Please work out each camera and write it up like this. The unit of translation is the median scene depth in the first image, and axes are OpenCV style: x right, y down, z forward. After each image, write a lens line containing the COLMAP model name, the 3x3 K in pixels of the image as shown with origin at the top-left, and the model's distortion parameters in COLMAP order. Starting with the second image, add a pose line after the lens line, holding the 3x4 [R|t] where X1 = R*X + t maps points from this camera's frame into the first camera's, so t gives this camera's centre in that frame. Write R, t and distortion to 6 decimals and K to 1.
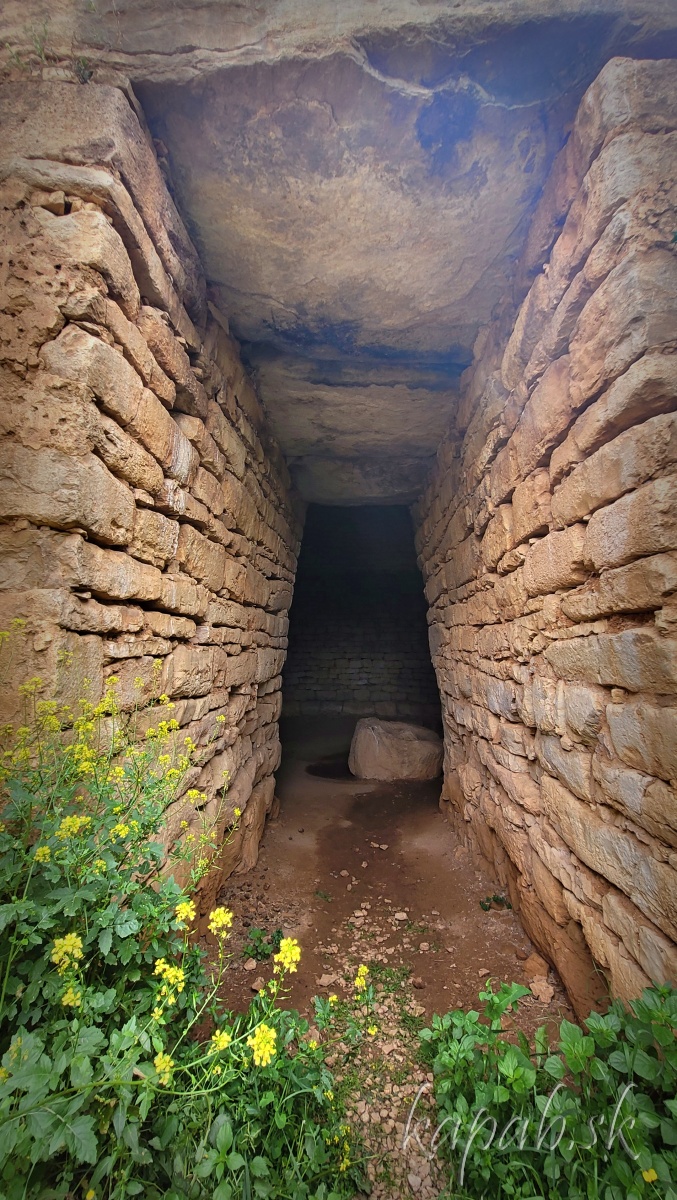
lens RADIAL K [[454.4, 0, 338.9], [0, 454.4, 602.5], [0, 0, 1]] dist [0.001395, 0.000121]
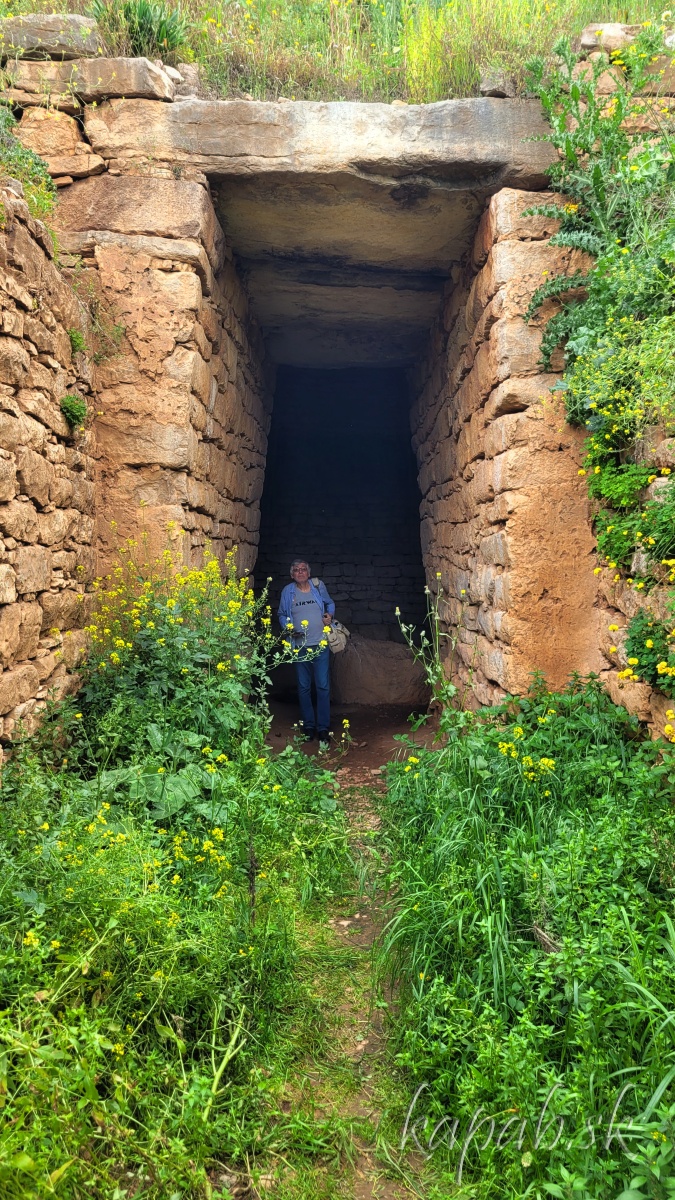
lens RADIAL K [[892.5, 0, 335.2], [0, 892.5, 606.1], [0, 0, 1]] dist [0.010202, 0.000862]
pose [[0.998798, 0.004471, 0.048807, -0.113404], [-0.012232, 0.987059, 0.159893, -0.132350], [-0.047461, -0.160298, 0.985927, -1.623219]]
